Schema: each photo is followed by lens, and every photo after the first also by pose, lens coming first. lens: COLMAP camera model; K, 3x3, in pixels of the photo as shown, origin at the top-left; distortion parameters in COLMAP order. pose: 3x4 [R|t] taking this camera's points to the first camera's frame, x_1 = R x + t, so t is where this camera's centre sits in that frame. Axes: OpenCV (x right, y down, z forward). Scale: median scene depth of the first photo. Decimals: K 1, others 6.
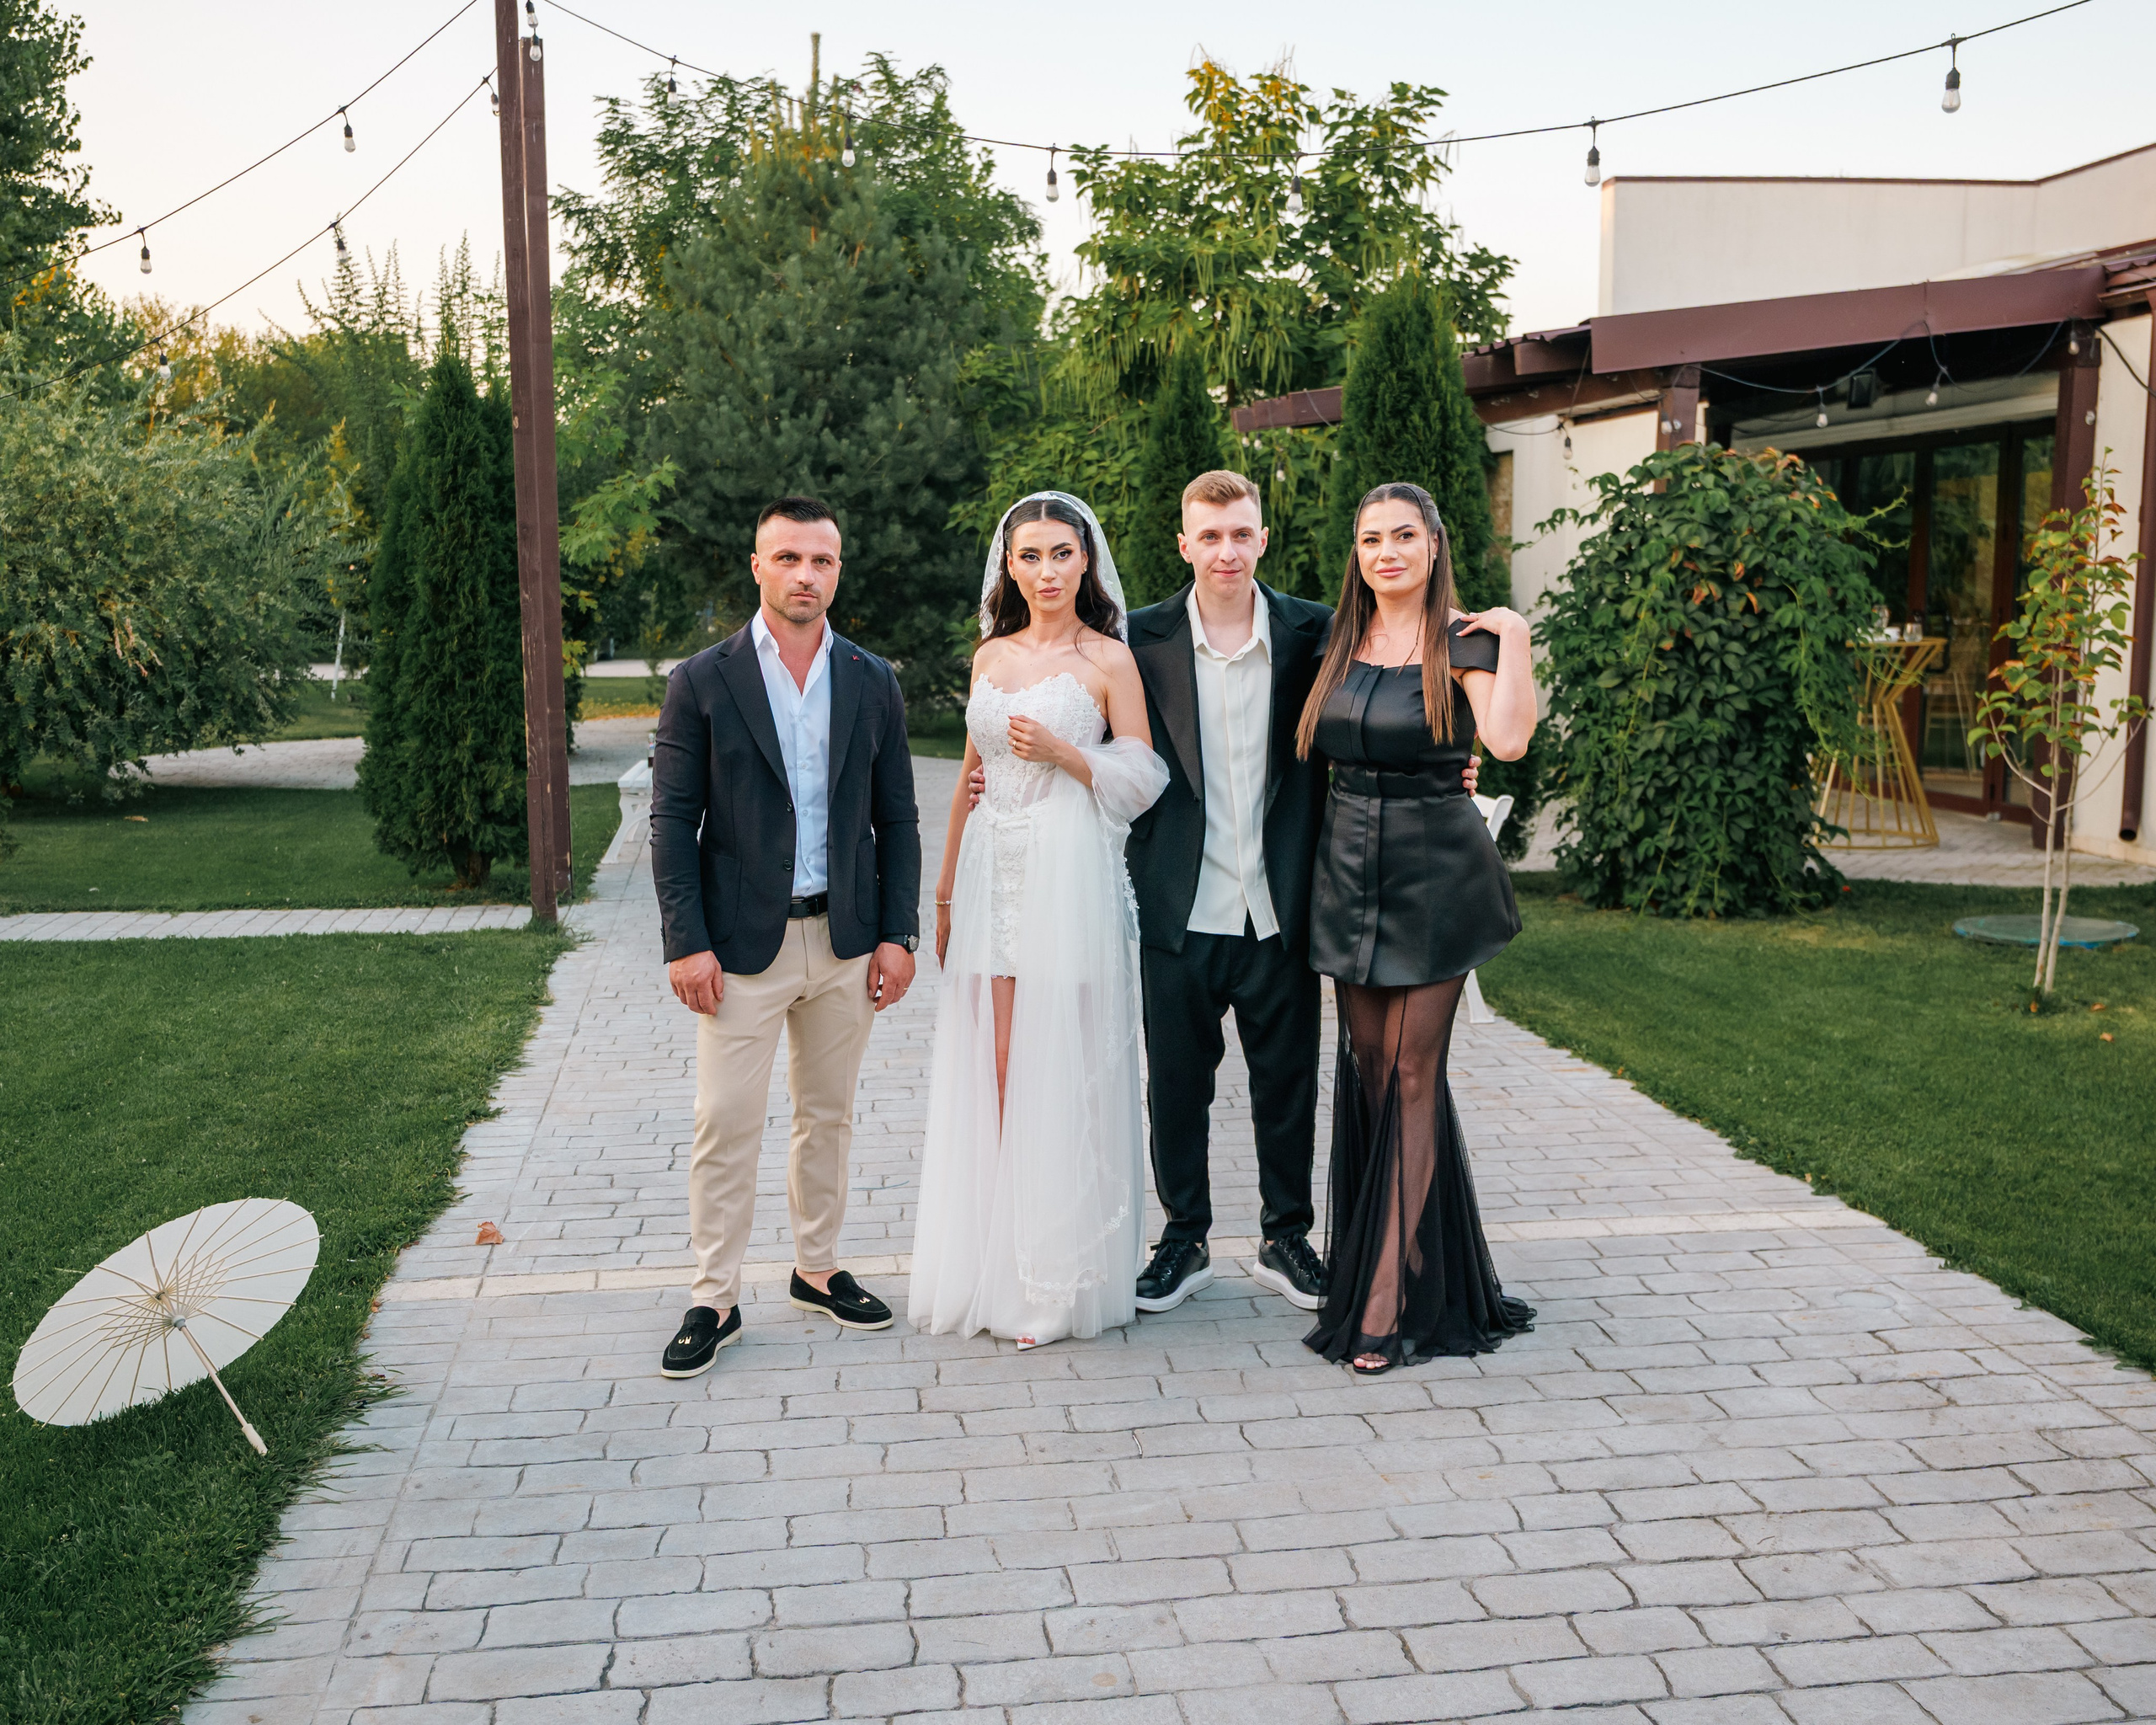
lens RADIAL K [[2087.0, 0, 996.6], [0, 2087.0, 854.9], [0, 0, 1]] dist [-0.005870, 0.000000]
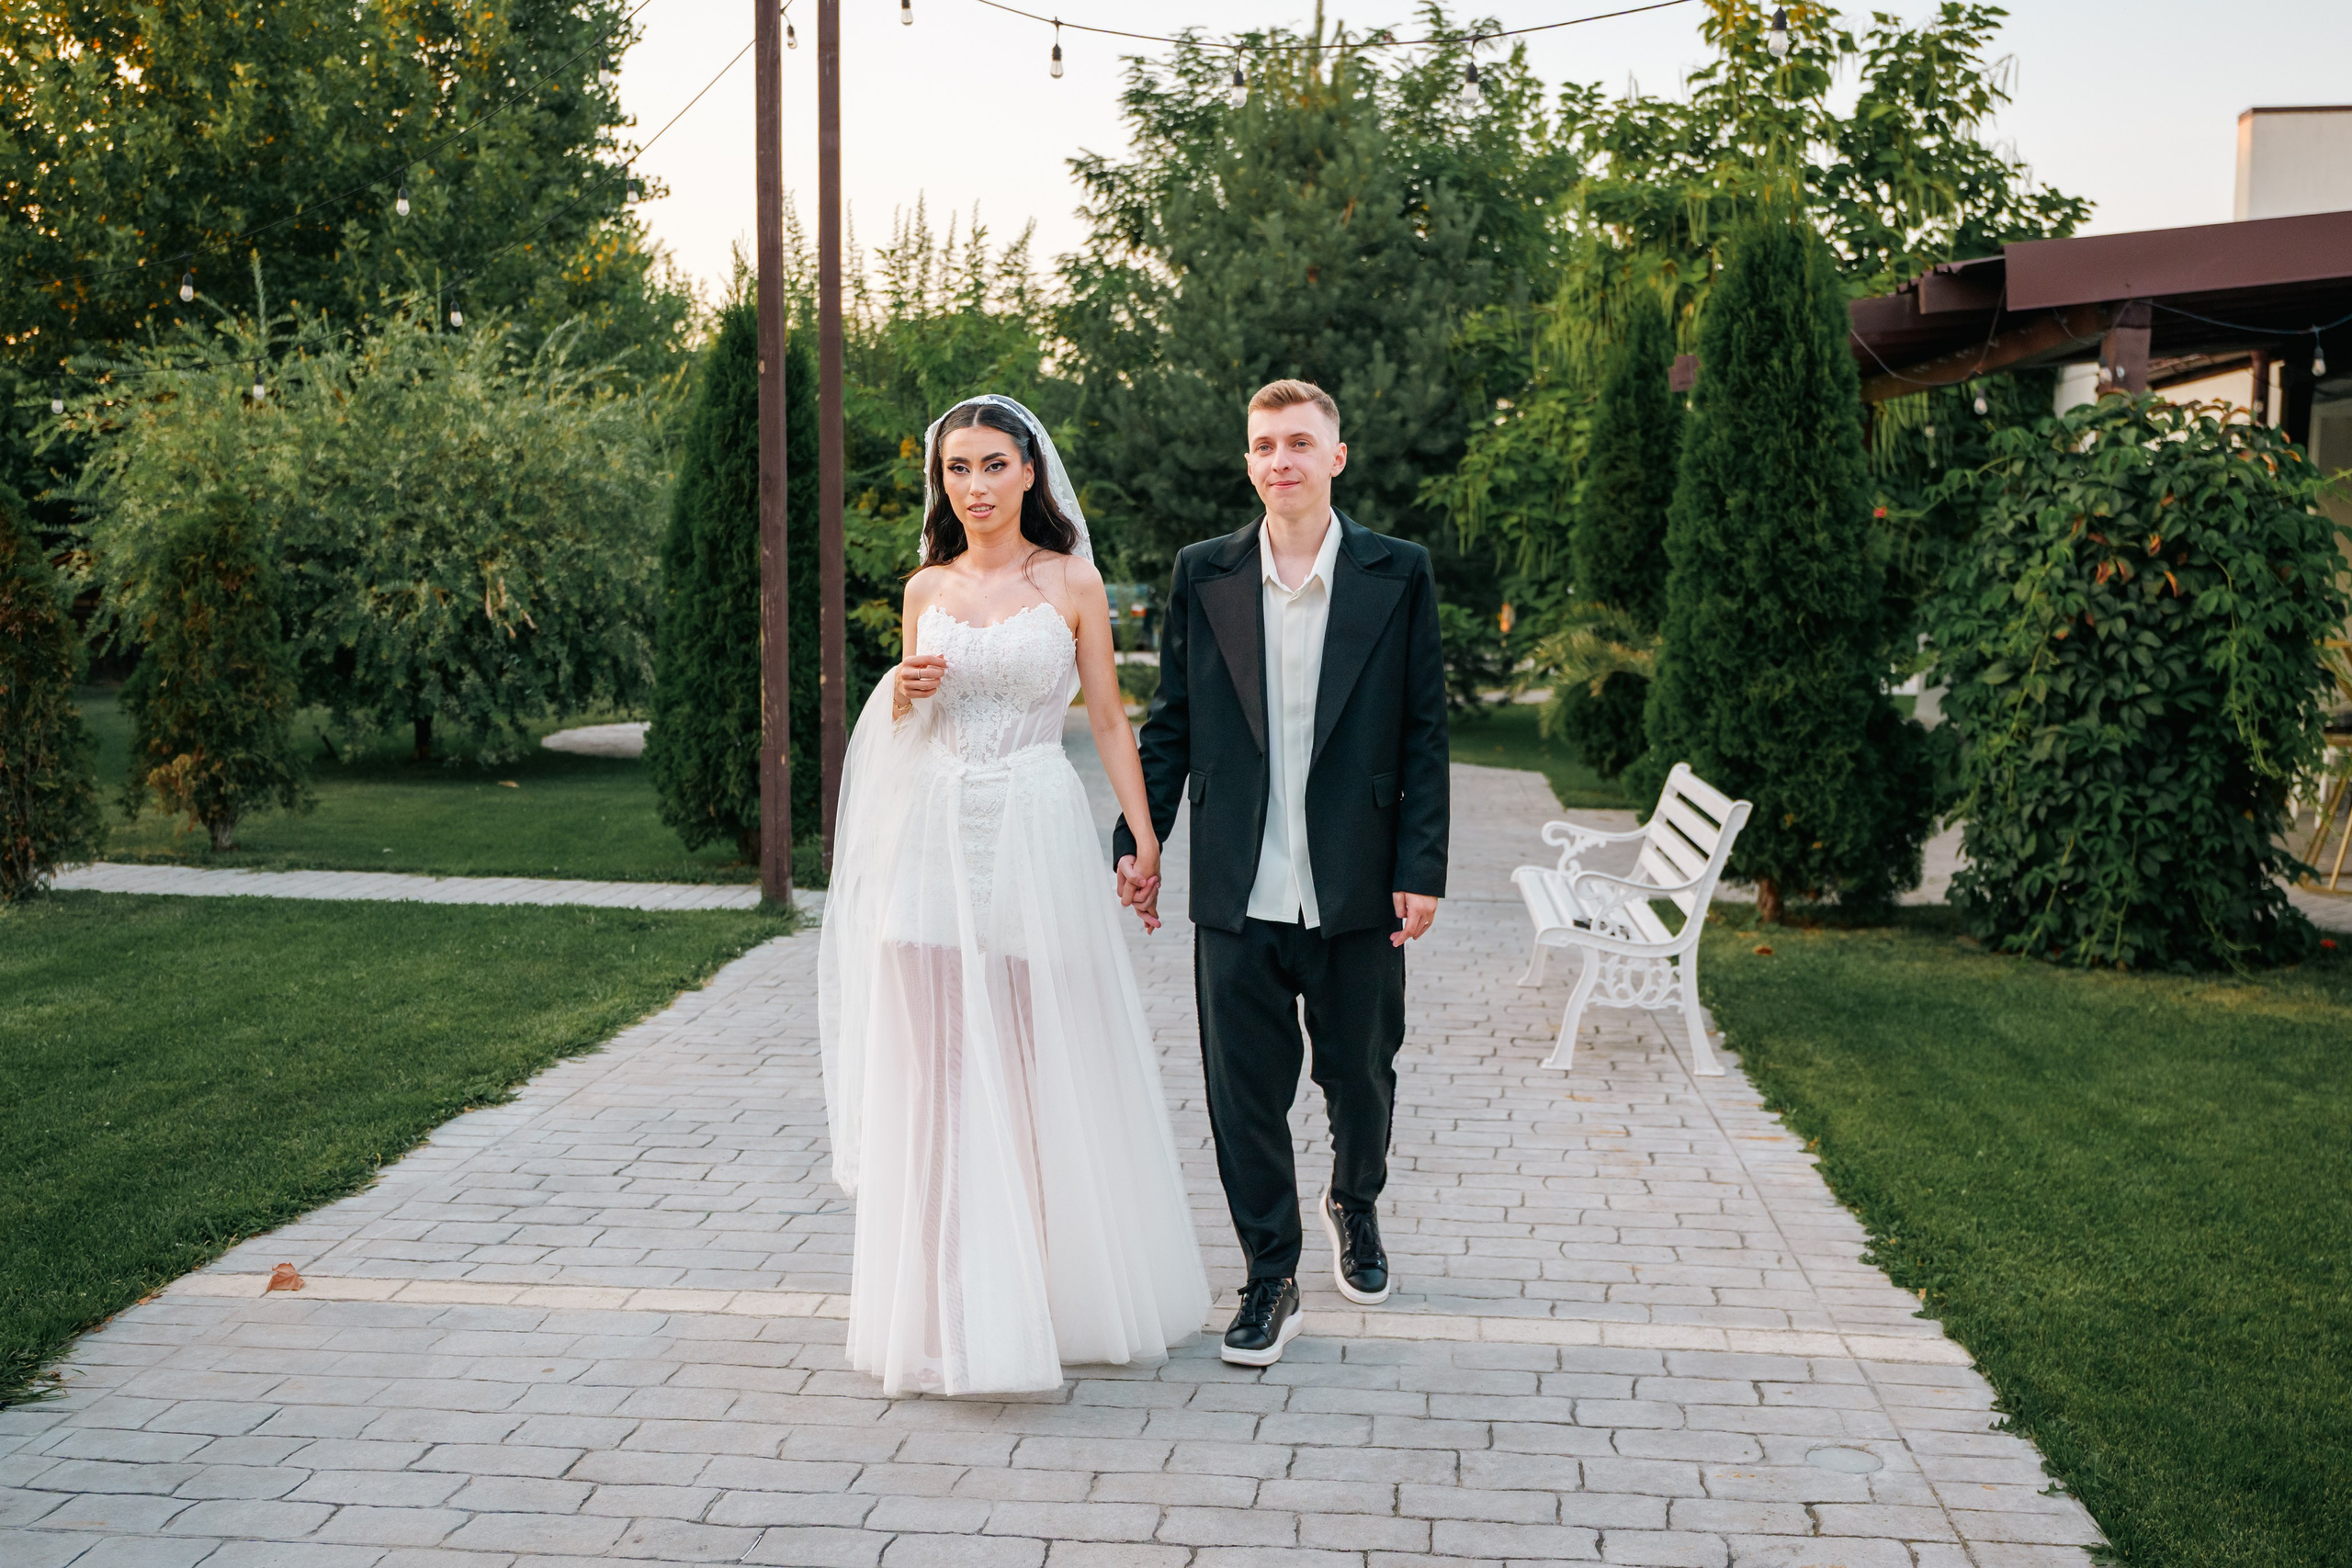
lens RADIAL K [[2222.4, 0, 1177.8], [0, 2222.4, 776.2], [0, 0, 1]] dist [0.002012, 0.000000]
pose [[0.977121, 0.037067, -0.209428, 0.114716], [-0.045552, 0.998319, -0.035835, 0.001940], [0.207748, 0.044555, 0.977167, 0.050545]]
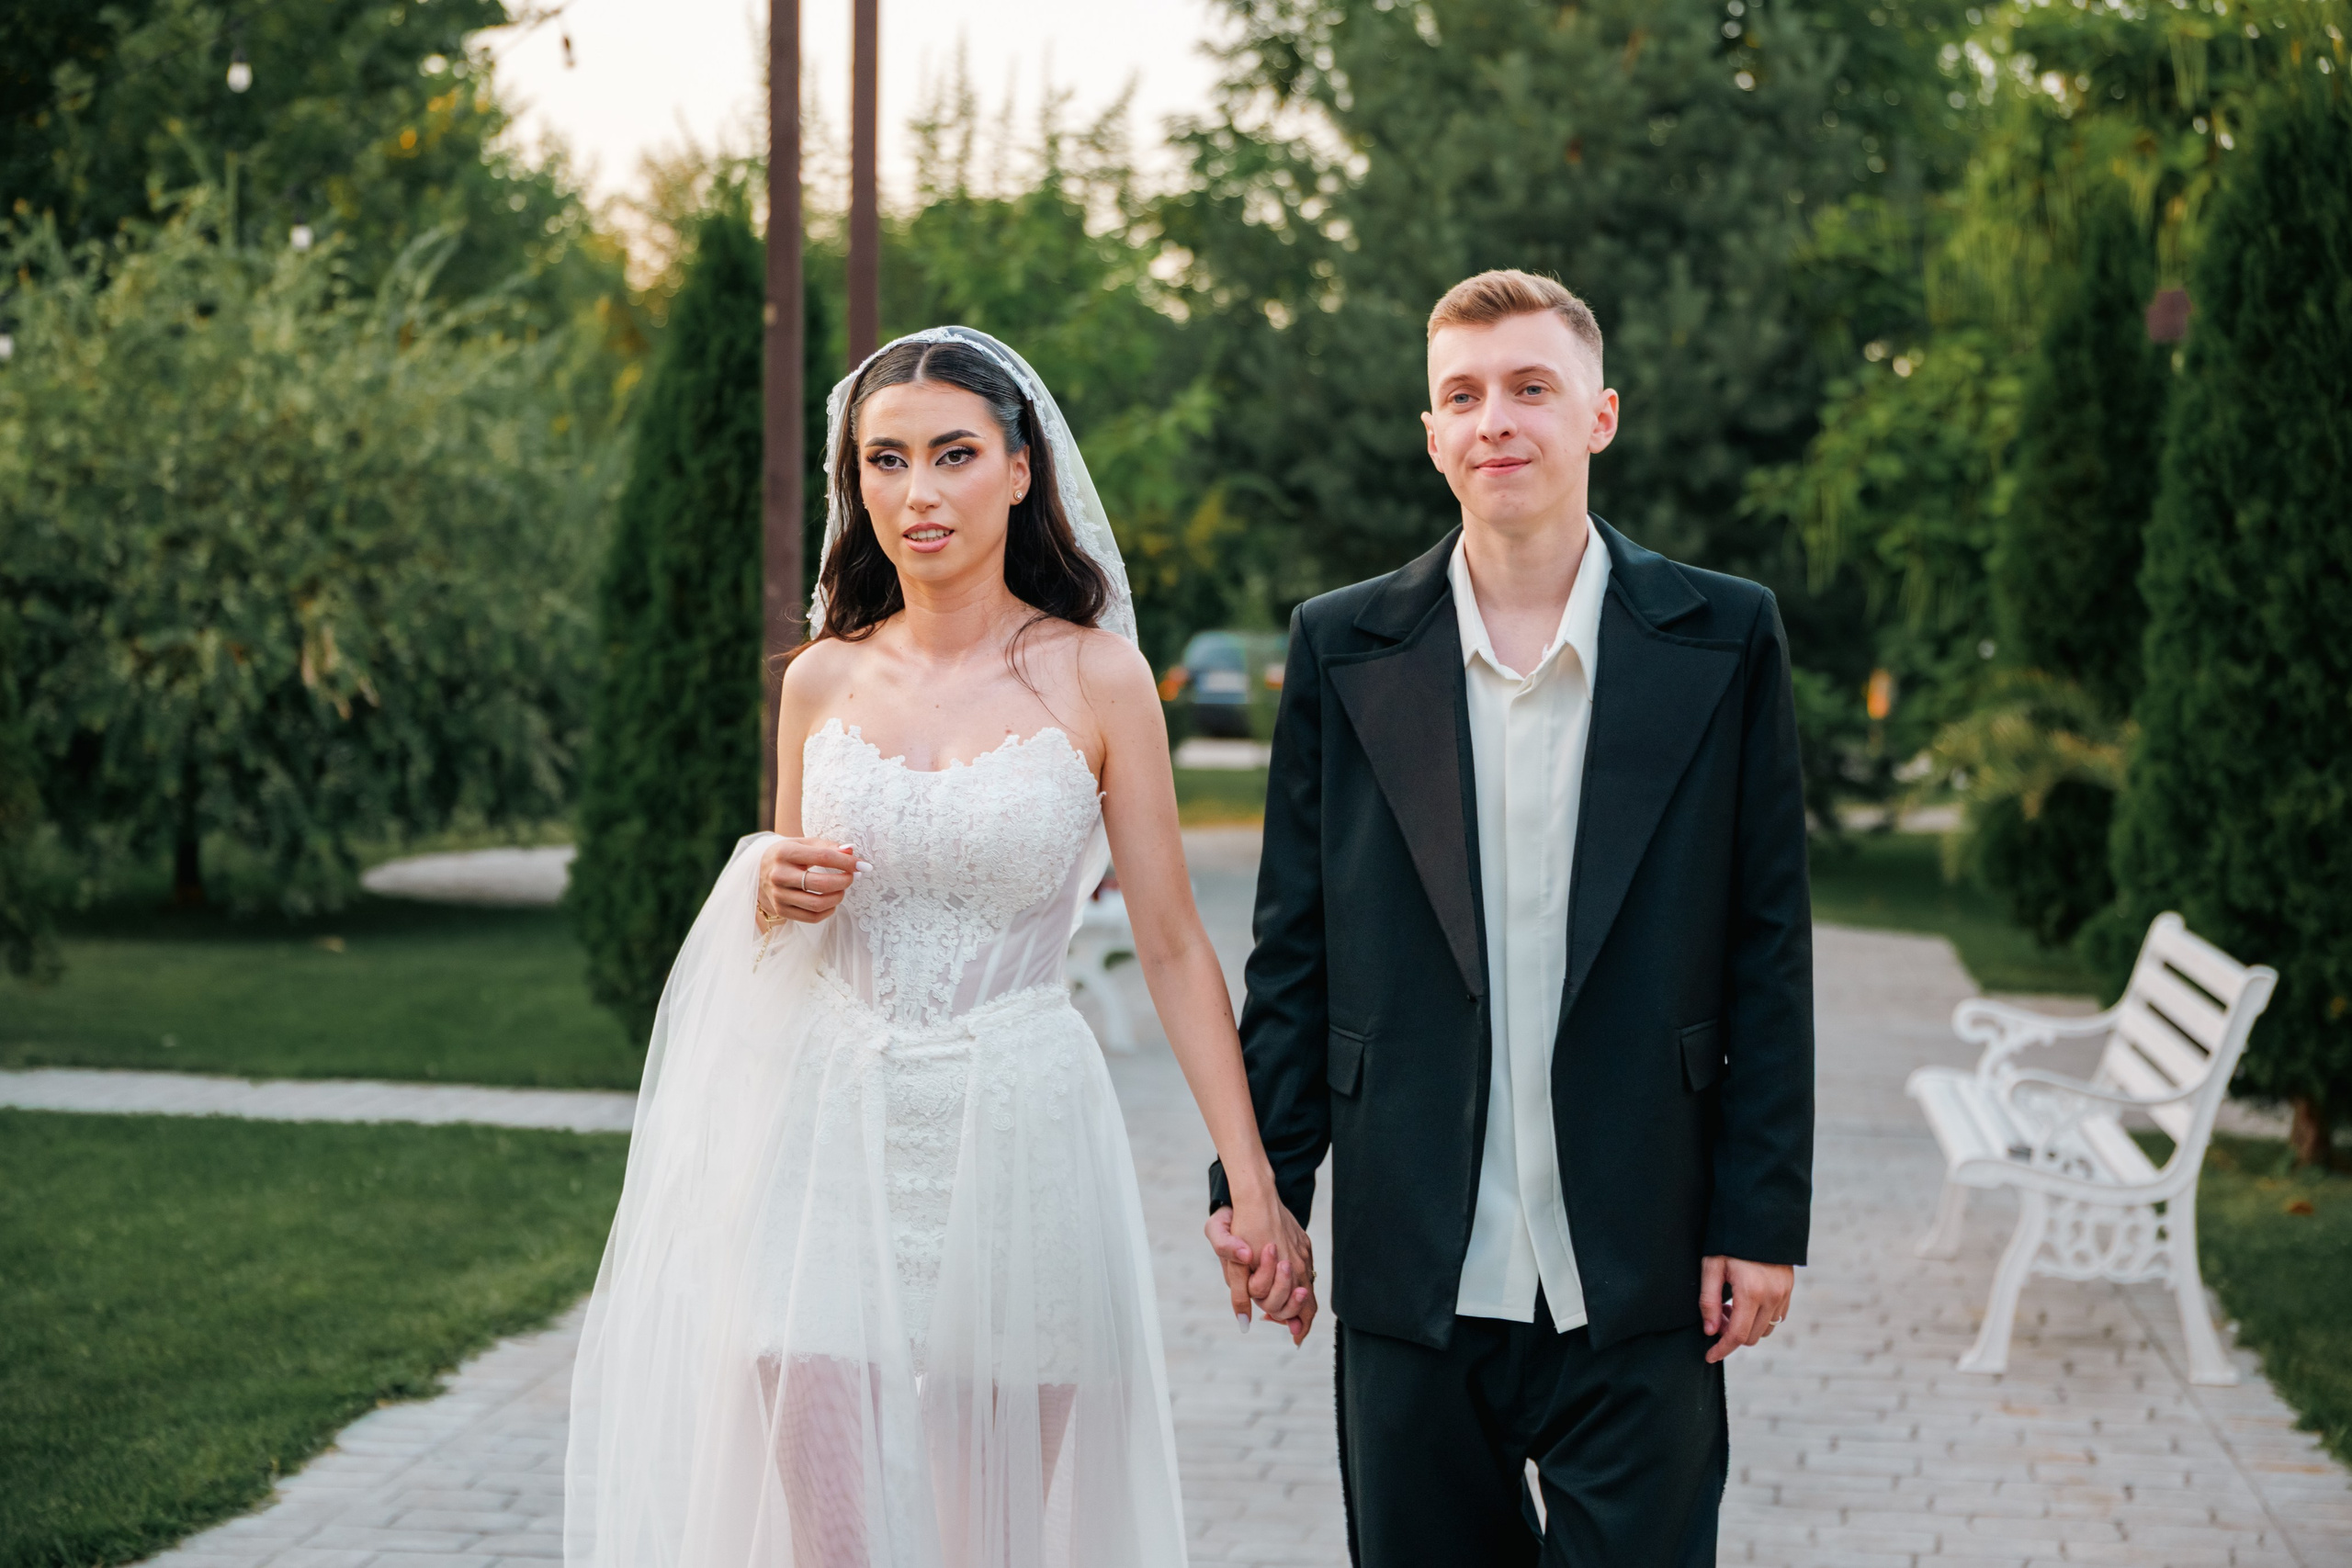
lens RADIAL K [[3666.6, 0, 1171.5], [0, 3666.6, 768.6], [0, 0, 1]] dist [0.014801, 0.000000]
pose [[0.967092, 0.031711, -0.252444, 0.114261], [-0.054302, 0.995066, -0.083032, 0.008265], [0.248565, 0.094008, 0.964042, -0.008882]]
